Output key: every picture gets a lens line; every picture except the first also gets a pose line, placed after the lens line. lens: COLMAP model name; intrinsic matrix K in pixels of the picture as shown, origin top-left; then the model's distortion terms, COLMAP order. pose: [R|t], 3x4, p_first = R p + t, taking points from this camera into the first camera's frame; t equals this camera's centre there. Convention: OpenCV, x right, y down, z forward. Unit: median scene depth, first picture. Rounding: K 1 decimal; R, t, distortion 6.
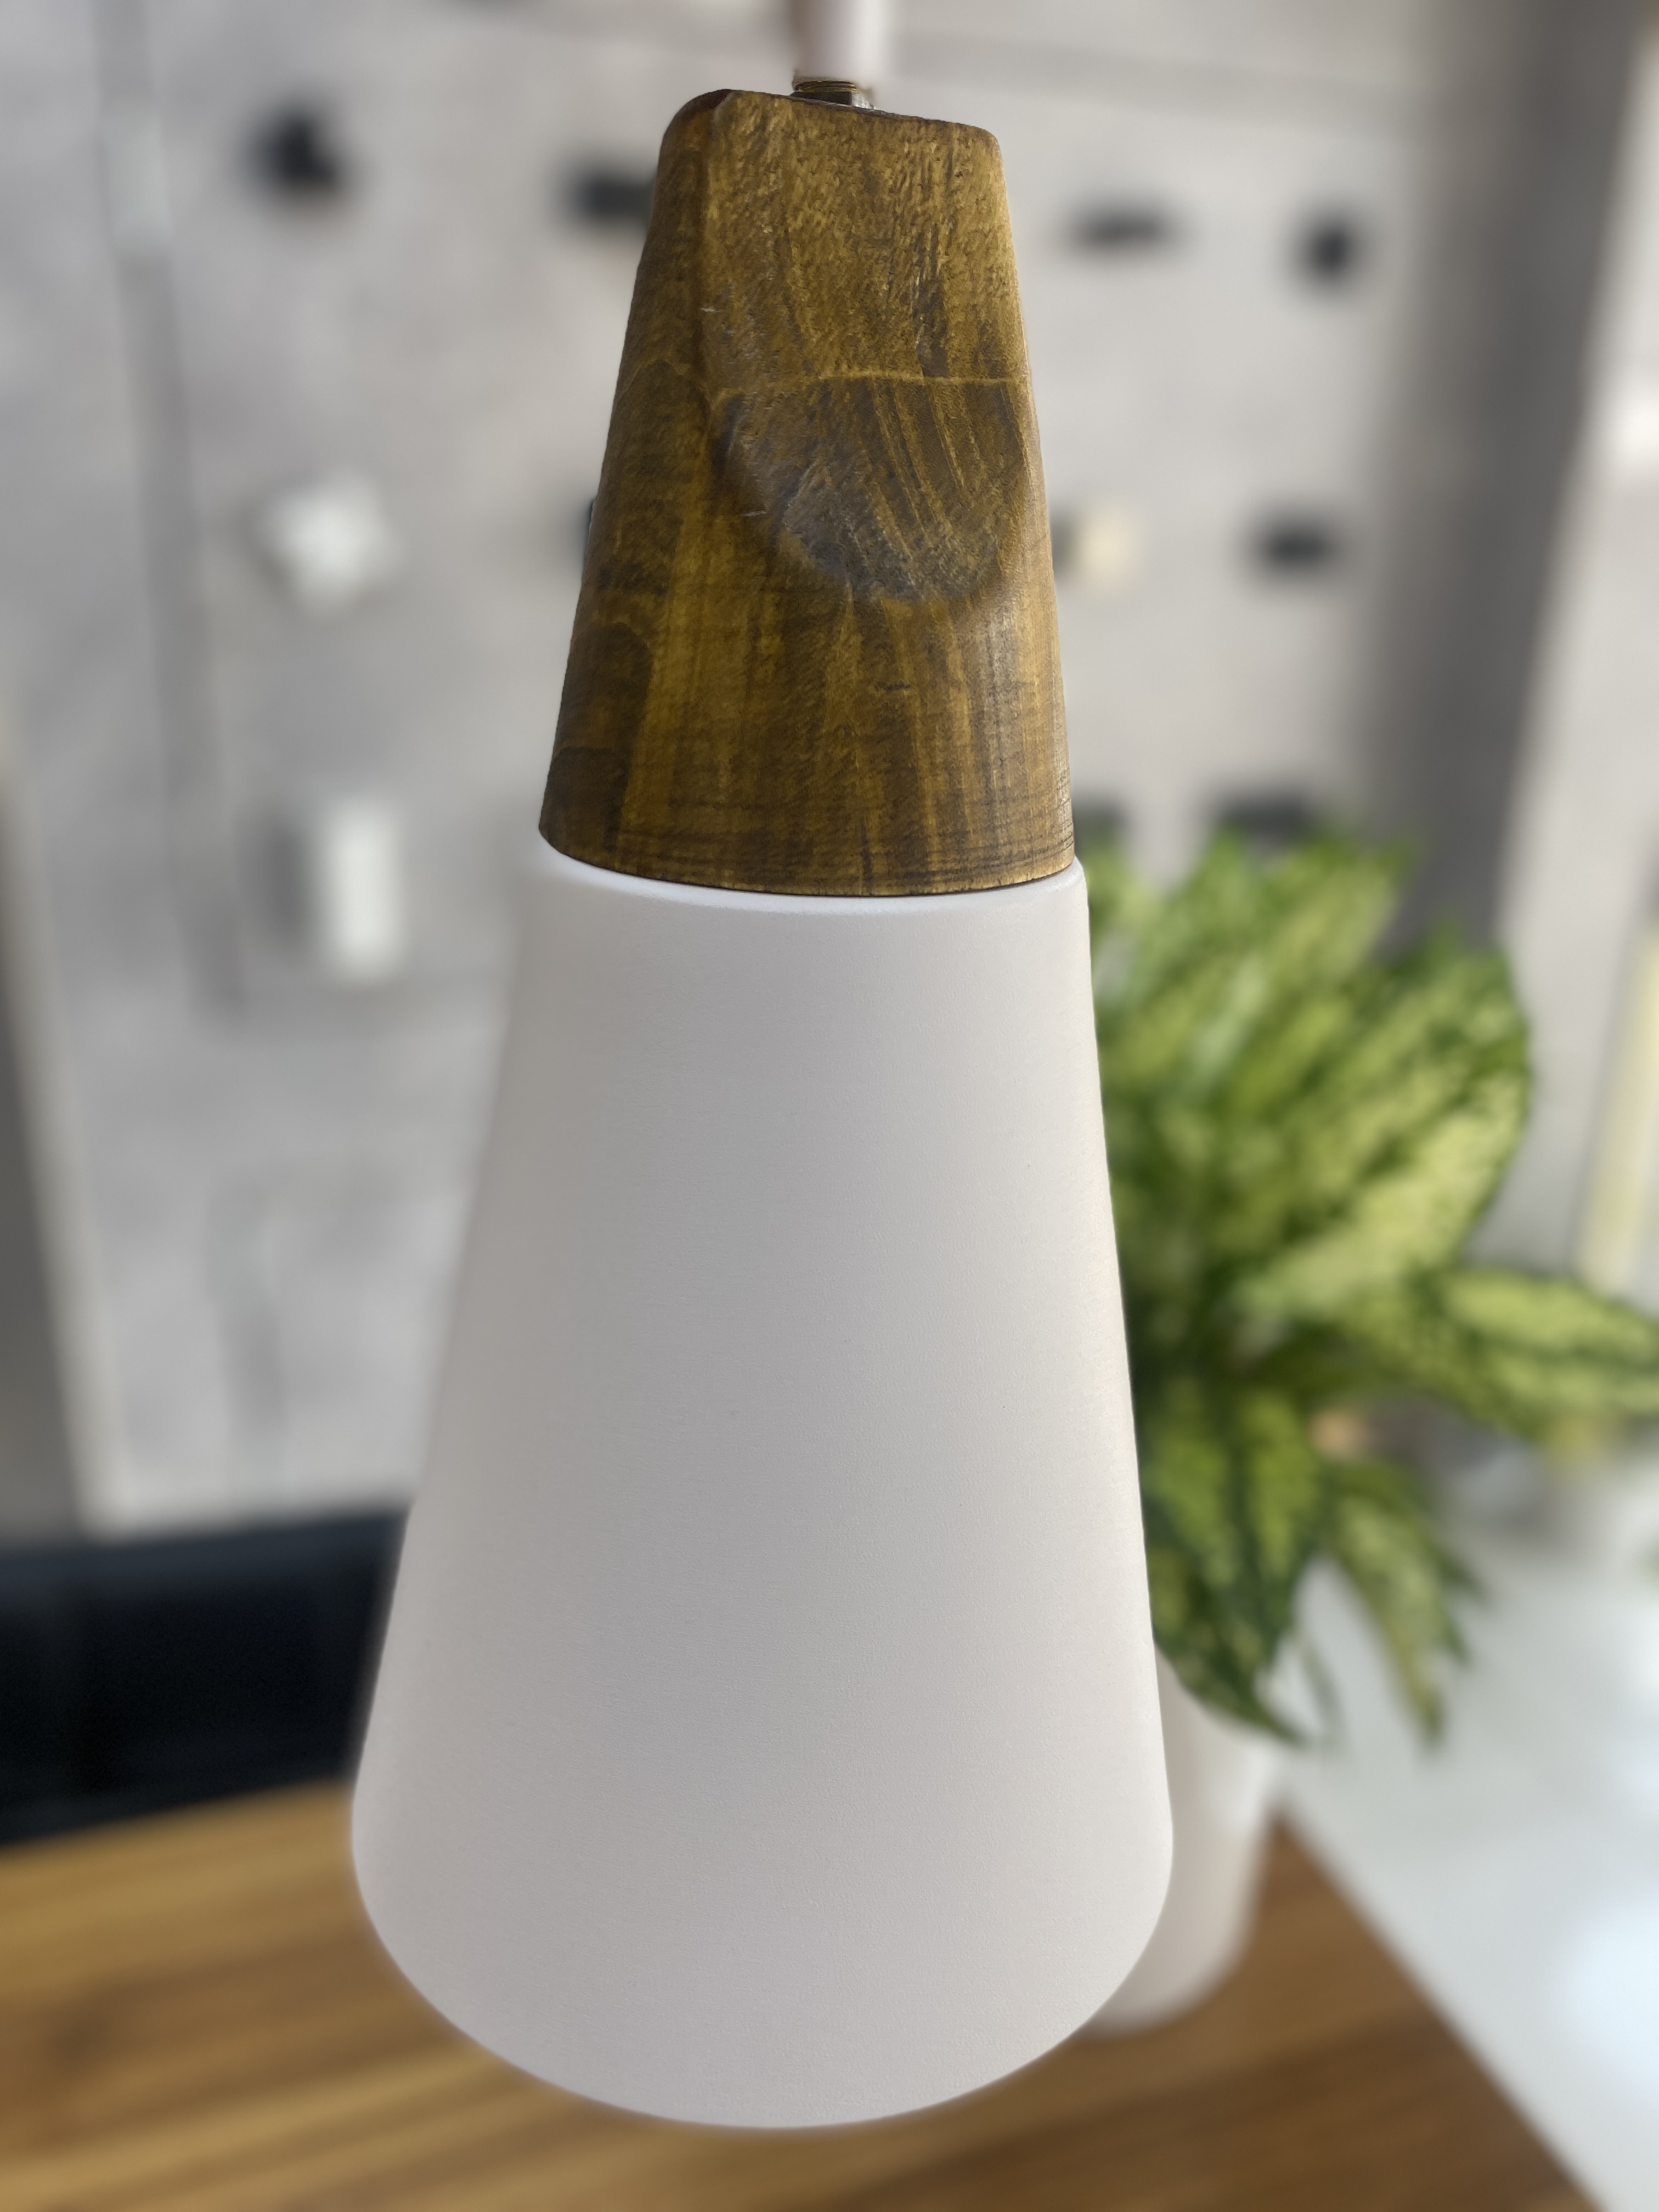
lens RADIAL K [[1706.0, 0, 825.6], [0, 1706.0, 1082.6], [0, 0, 1]] dist [-0.007353, -0.003135]
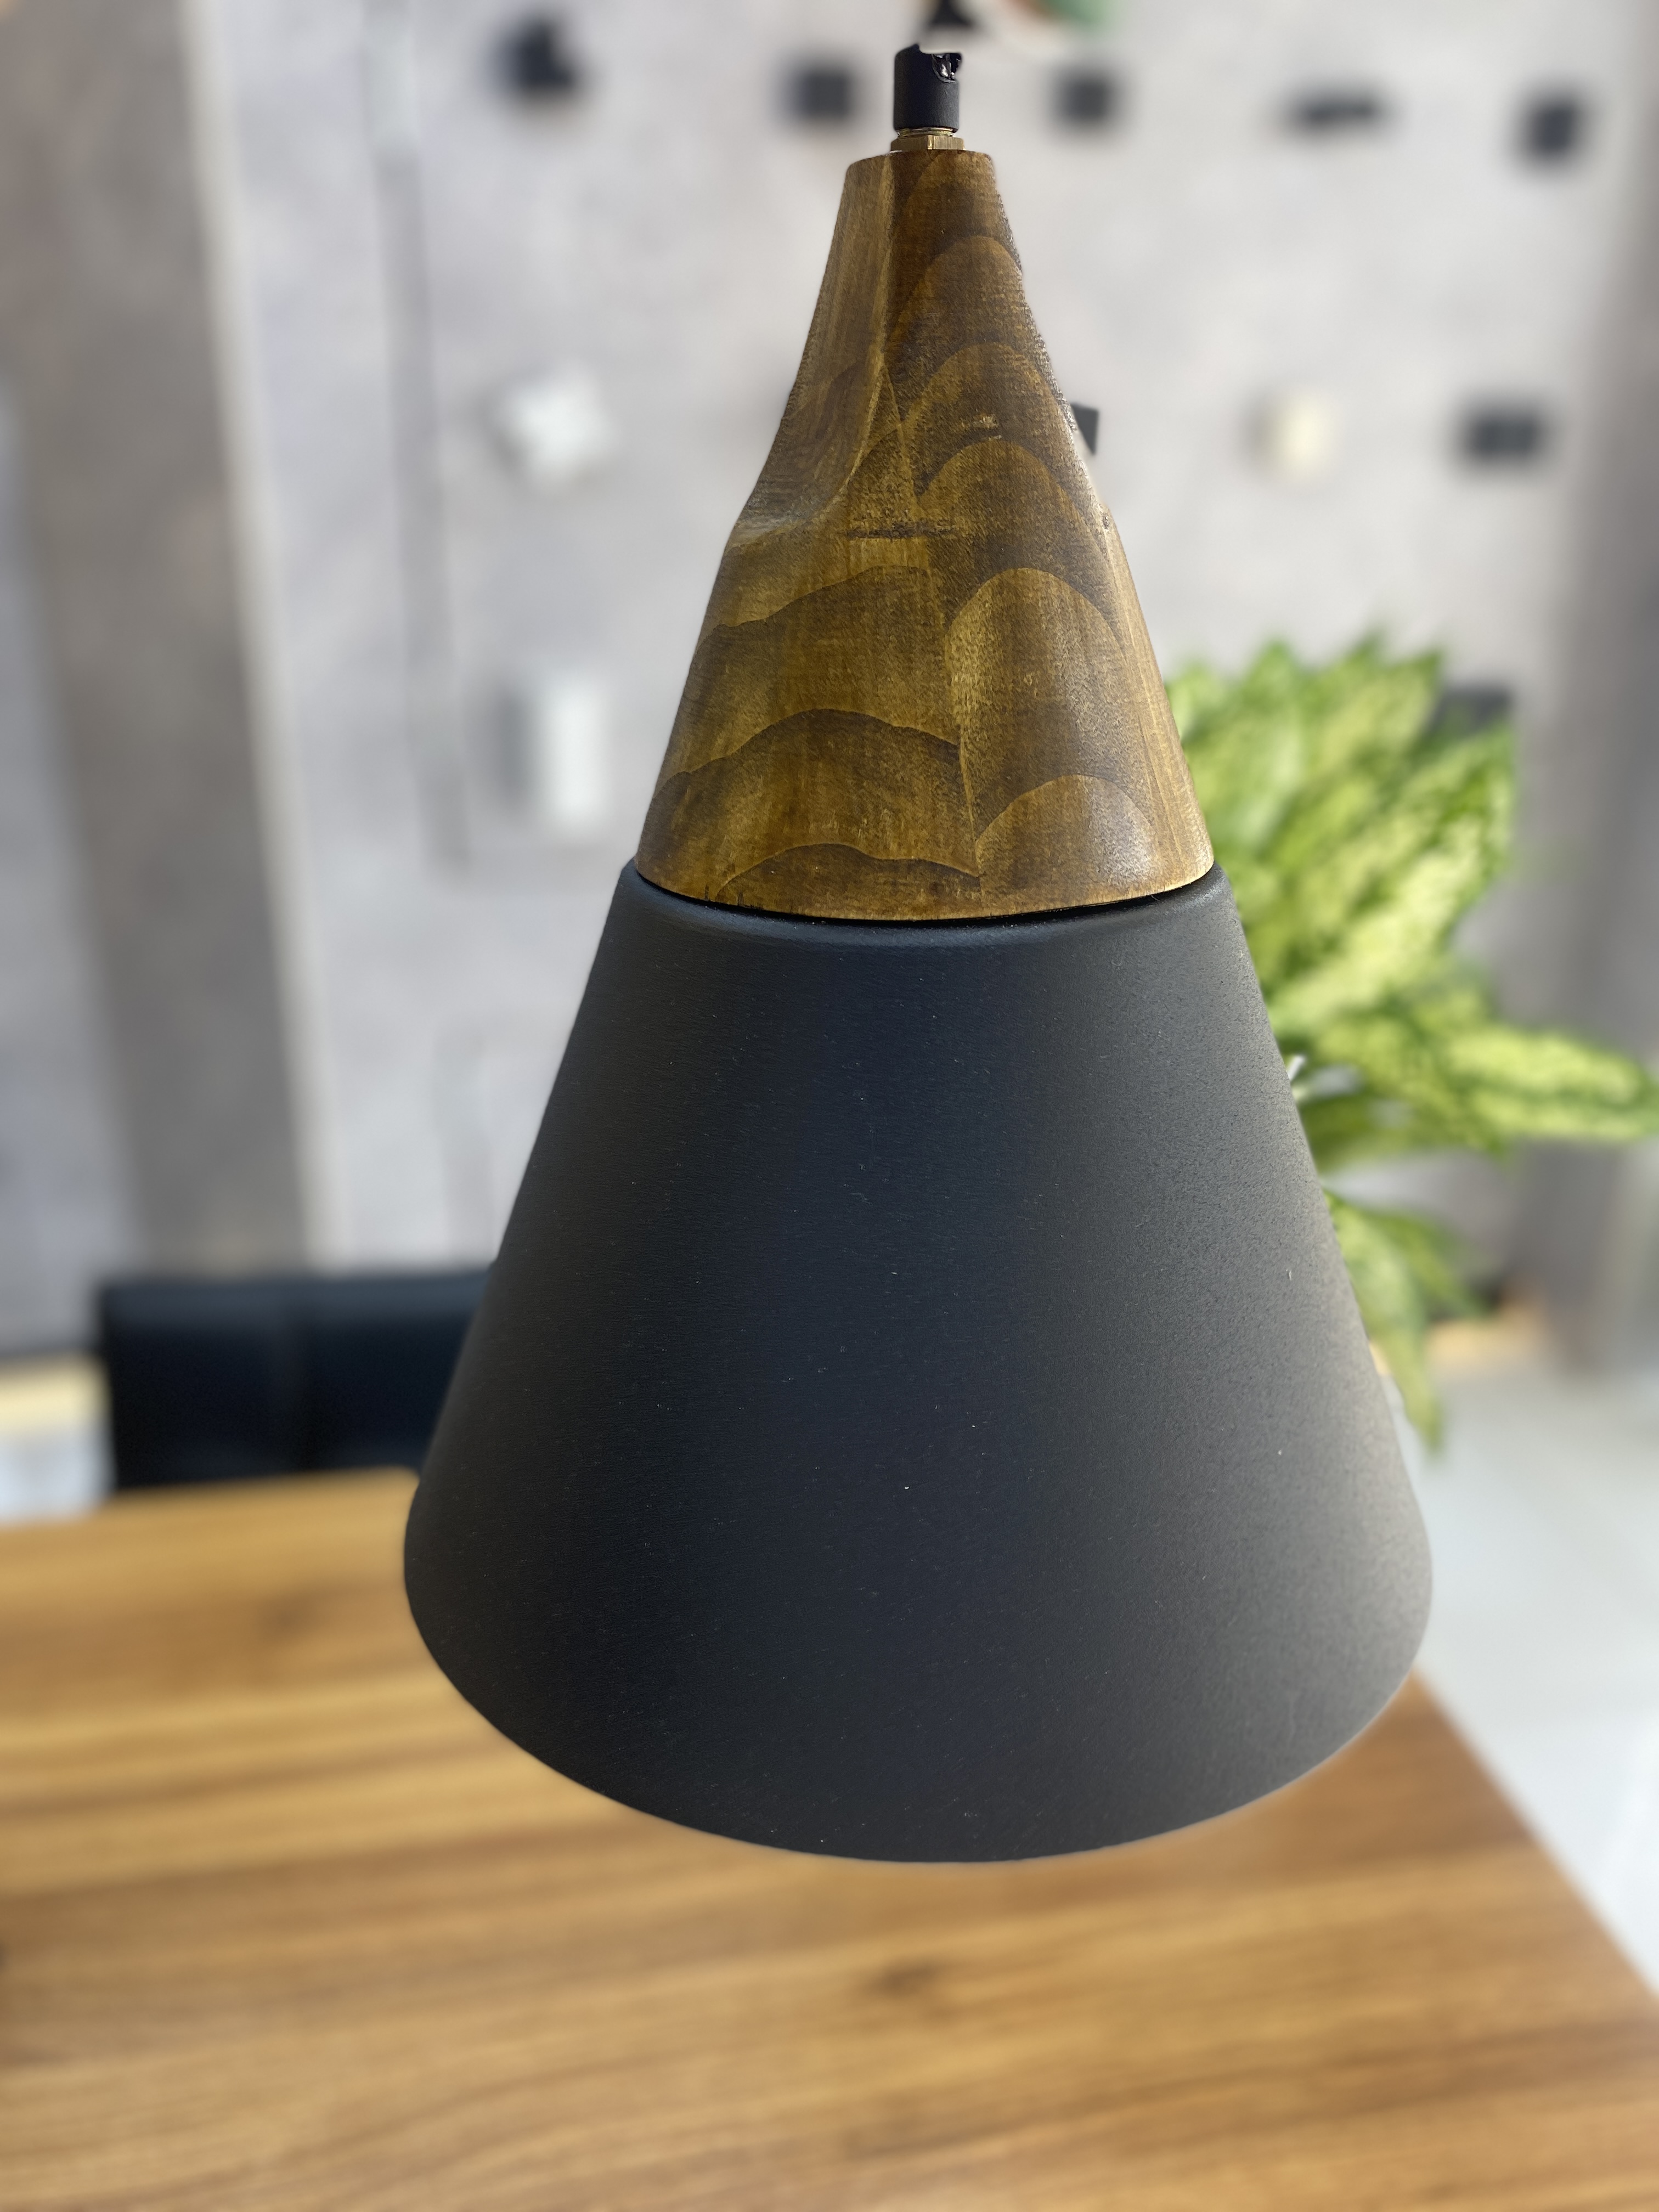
lens RADIAL K [[1706.0, 0, 825.6], [0, 1706.0, 1082.6], [0, 0, 1]] dist [-0.007353, -0.003135]
pose [[0.990444, 0.045883, -0.130062, 0.045358], [-0.040330, 0.998172, 0.045014, 0.051591], [0.131890, -0.039338, 0.990484, -0.078560]]
